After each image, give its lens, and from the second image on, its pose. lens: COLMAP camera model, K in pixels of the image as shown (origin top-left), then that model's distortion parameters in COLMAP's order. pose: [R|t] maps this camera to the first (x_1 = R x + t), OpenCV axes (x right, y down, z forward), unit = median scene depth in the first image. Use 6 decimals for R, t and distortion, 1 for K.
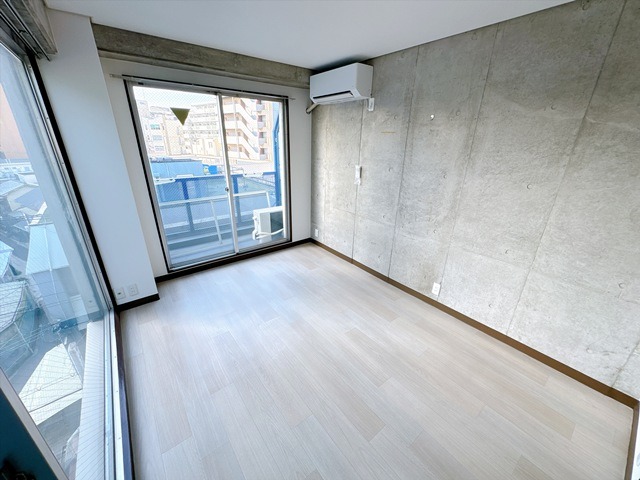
lens RADIAL K [[254.6, 0, 320.0], [0, 254.6, 240.0], [0, 0, 1]] dist [-0.004699, 0.000208]
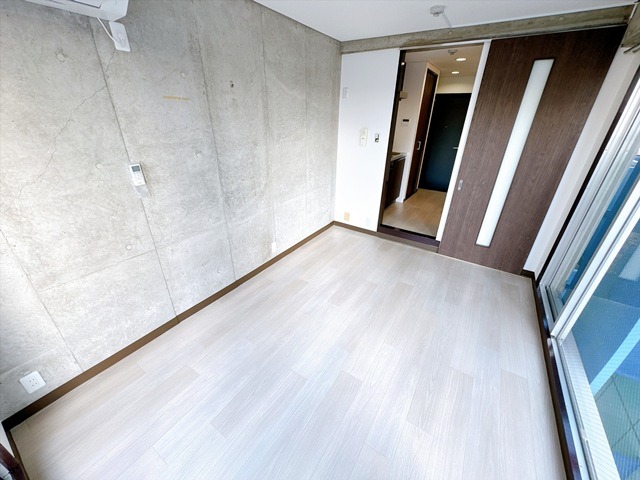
lens RADIAL K [[254.6, 0, 320.0], [0, 254.6, 240.0], [0, 0, 1]] dist [-0.004699, 0.000208]
pose [[-0.324347, -0.439812, 0.837475, -0.522472], [0.324741, 0.779761, 0.535272, -0.356607], [-0.888449, 0.445576, -0.110088, 0.877057]]
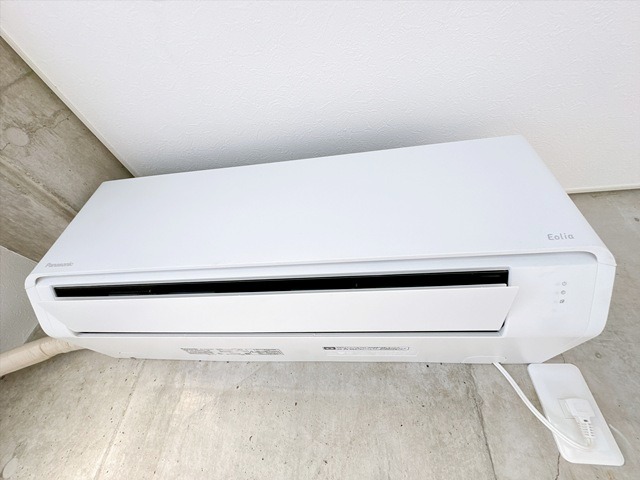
lens RADIAL K [[254.6, 0, 320.0], [0, 254.6, 240.0], [0, 0, 1]] dist [-0.004699, 0.000208]
pose [[0.735947, 0.411907, 0.537322, -0.008255], [0.217202, 0.608044, -0.763614, -0.511105], [-0.641253, 0.678687, 0.358021, 0.970235]]
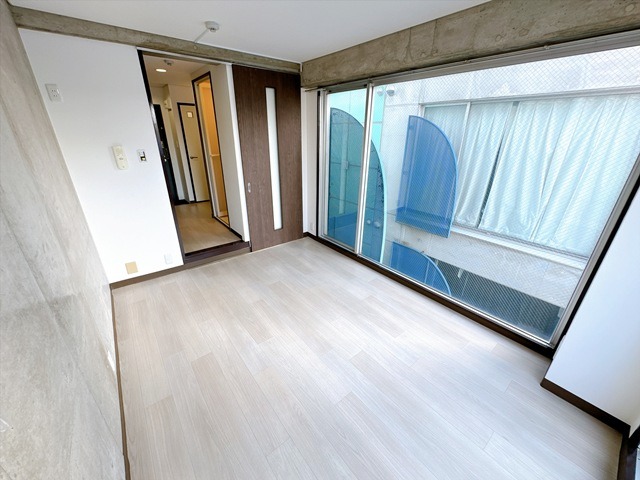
lens RADIAL K [[254.6, 0, 320.0], [0, 254.6, 240.0], [0, 0, 1]] dist [-0.004699, 0.000208]
pose [[-0.999480, -0.023276, -0.022306, -0.041814], [-0.032235, 0.711223, 0.702227, -0.458701], [-0.000480, 0.702581, -0.711604, 1.169337]]
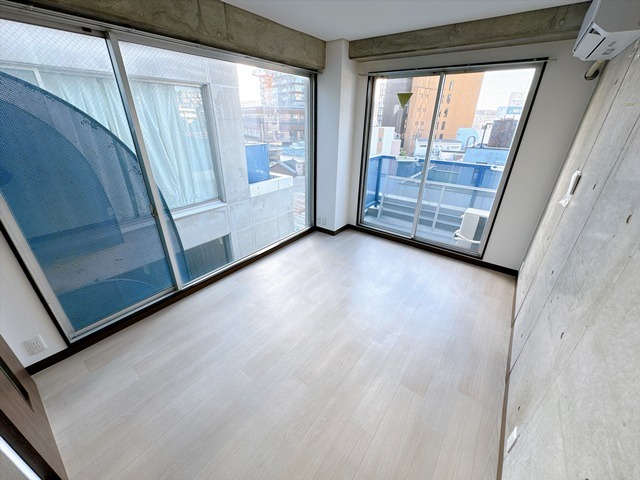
lens RADIAL K [[254.6, 0, 320.0], [0, 254.6, 240.0], [0, 0, 1]] dist [-0.004699, 0.000208]
pose [[0.264233, 0.404220, -0.875664, 0.590637], [-0.366824, 0.881819, 0.296371, -0.137521], [0.891976, 0.242904, 0.381283, 0.383610]]
